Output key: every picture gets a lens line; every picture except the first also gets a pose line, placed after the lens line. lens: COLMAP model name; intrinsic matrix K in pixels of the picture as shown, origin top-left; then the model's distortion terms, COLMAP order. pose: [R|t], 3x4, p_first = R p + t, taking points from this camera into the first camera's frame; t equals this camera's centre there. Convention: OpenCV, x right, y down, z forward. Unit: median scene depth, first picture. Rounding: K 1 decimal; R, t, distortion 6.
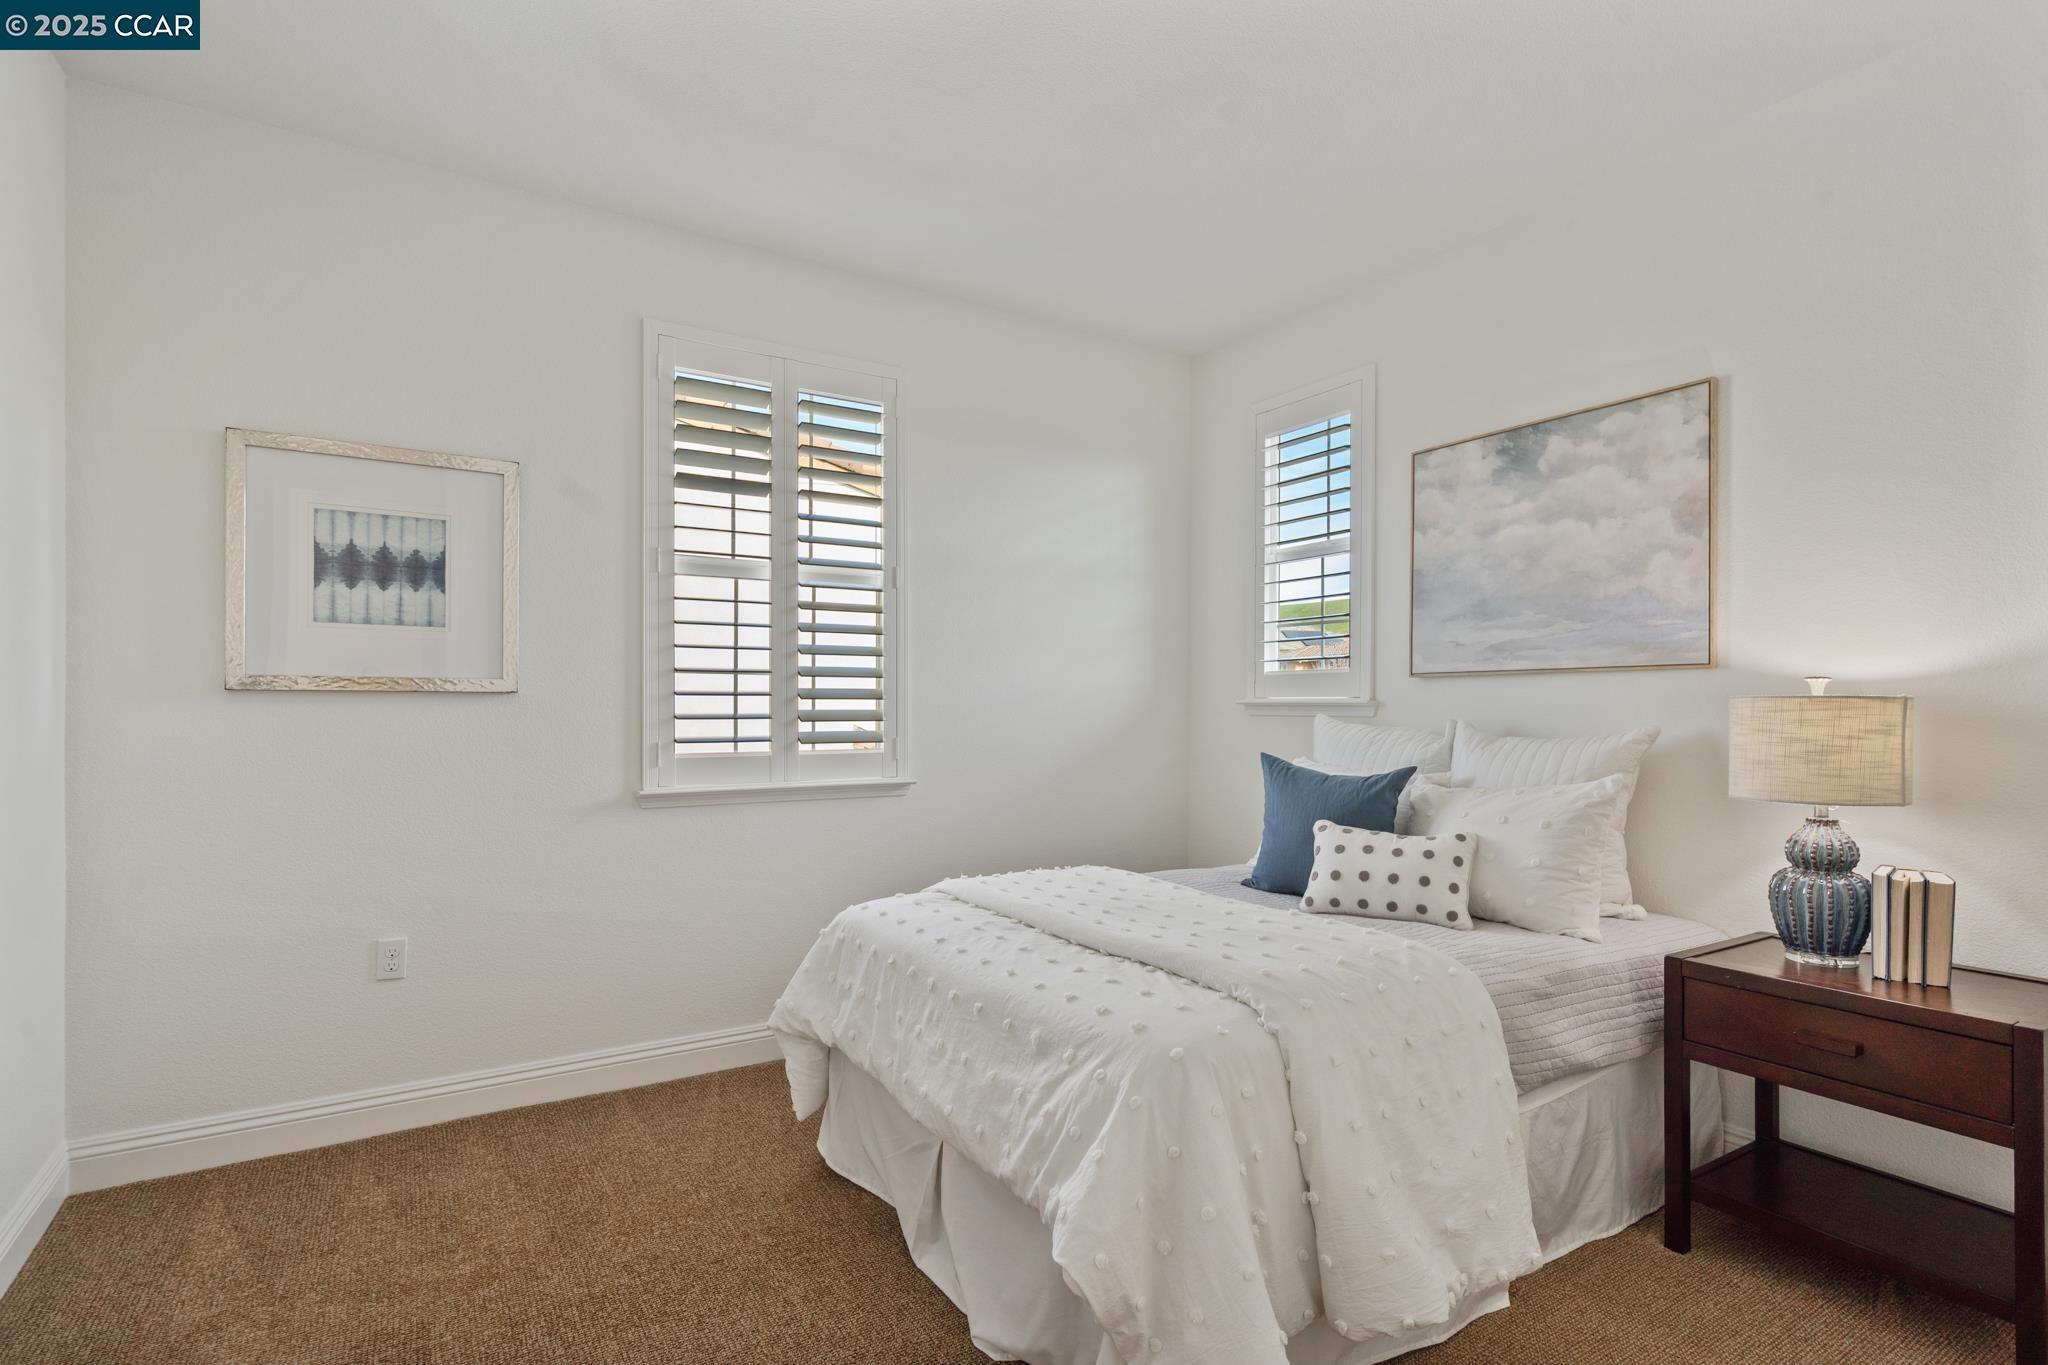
lens RADIAL K [[1029.4, 0, 1031.8], [0, 1029.4, 692.9], [0, 0, 1]] dist [0.001272, 0.000078]
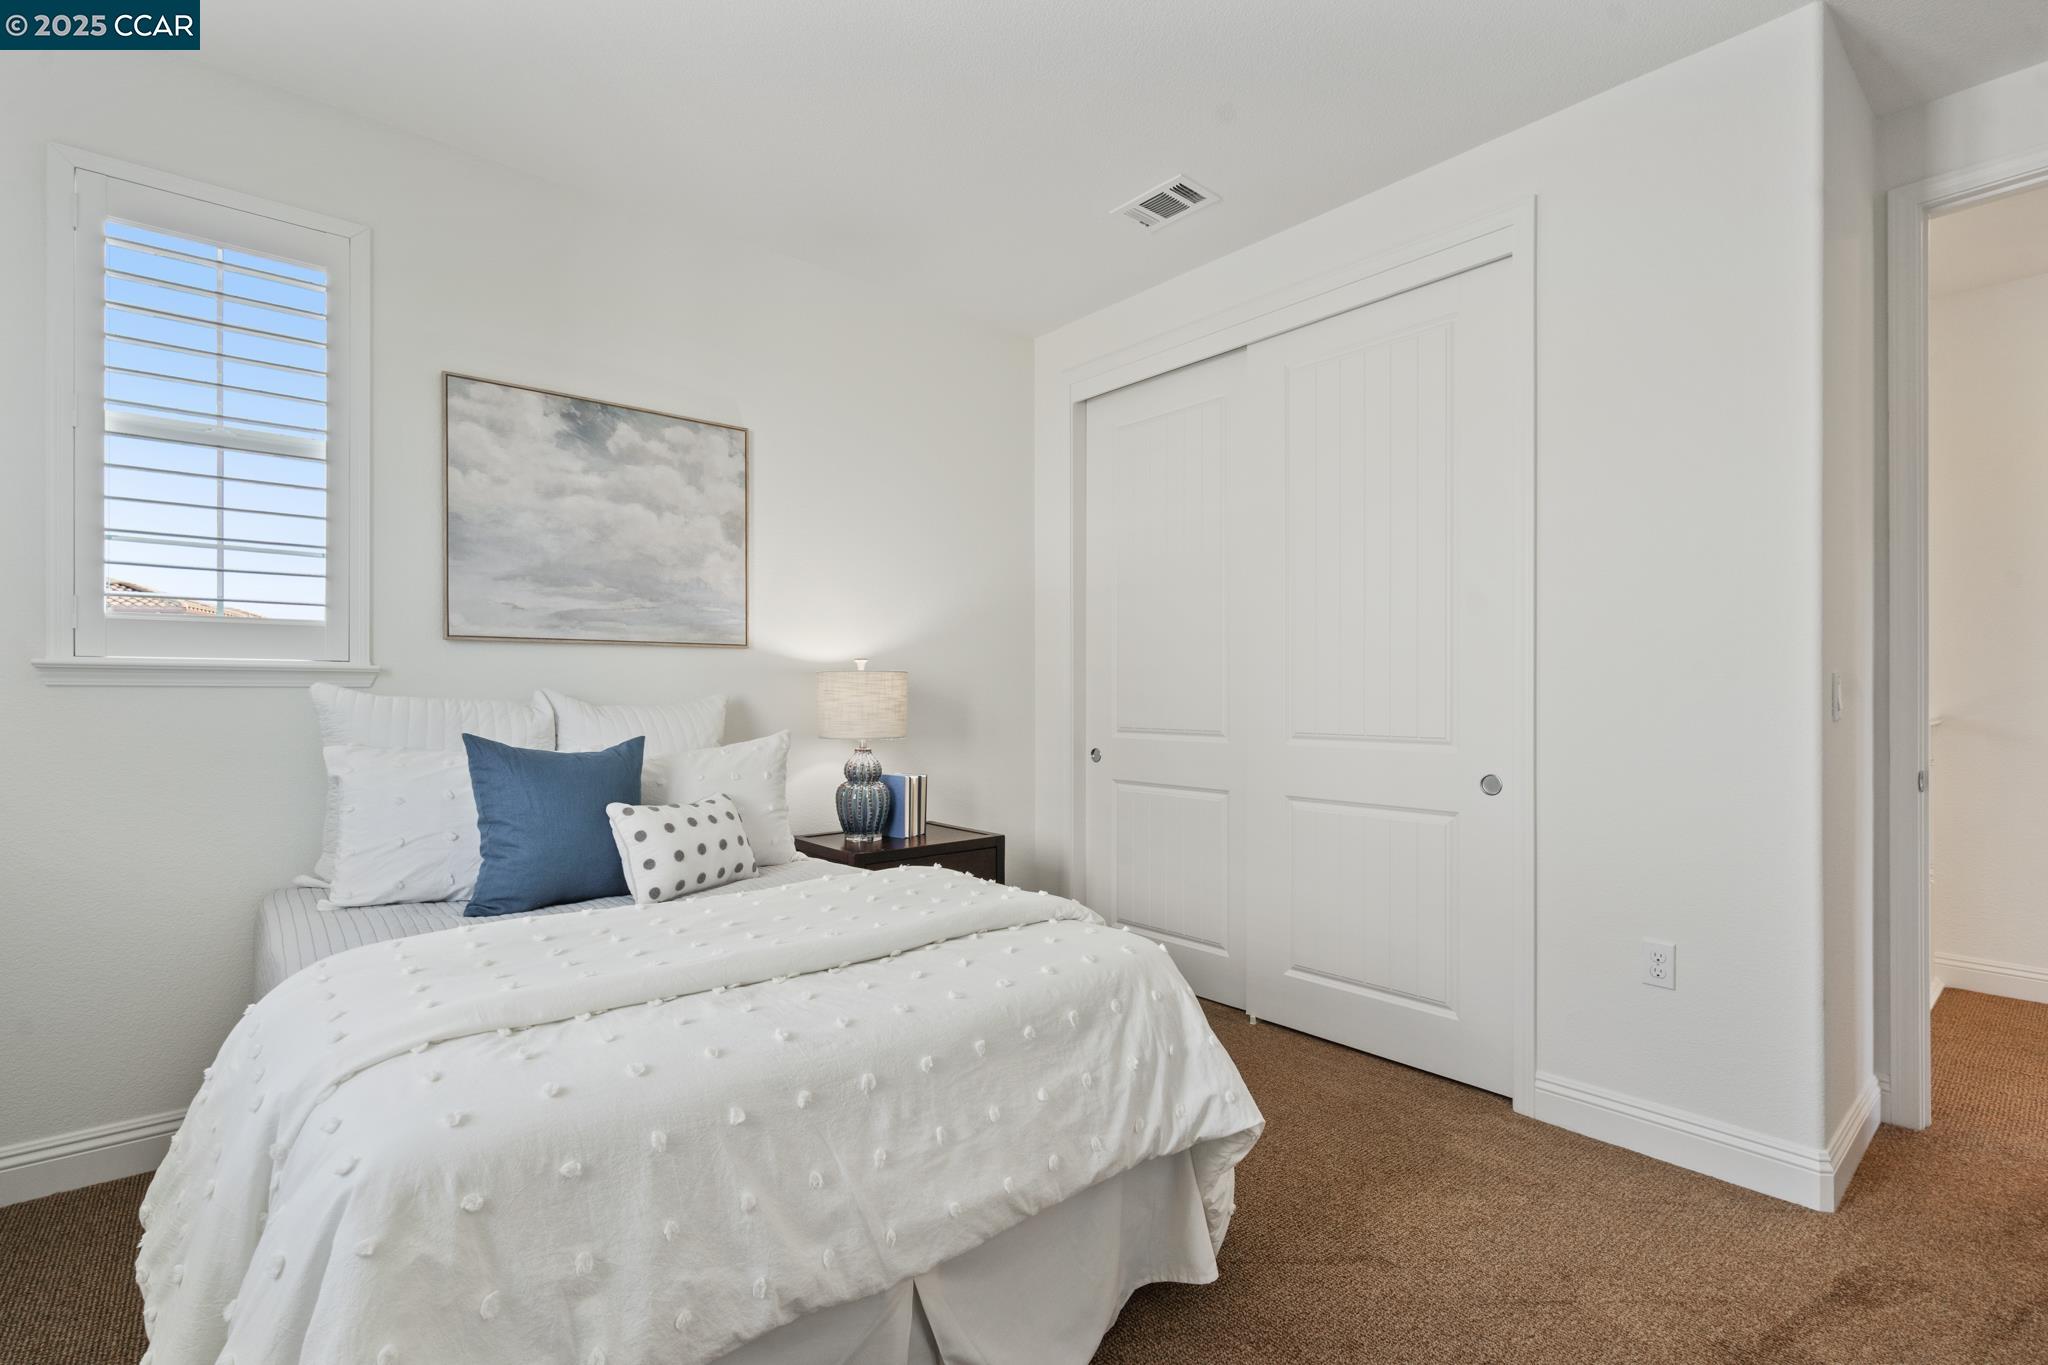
lens RADIAL K [[938.6, 0, 1032.6], [0, 938.6, 689.8], [0, 0, 1]] dist [-0.007886, 0.001631]
pose [[-0.164085, -0.003183, 0.986441, -0.539979], [-0.016662, 0.999861, 0.000455, 0.020701], [-0.986305, -0.016362, -0.164115, 0.760233]]
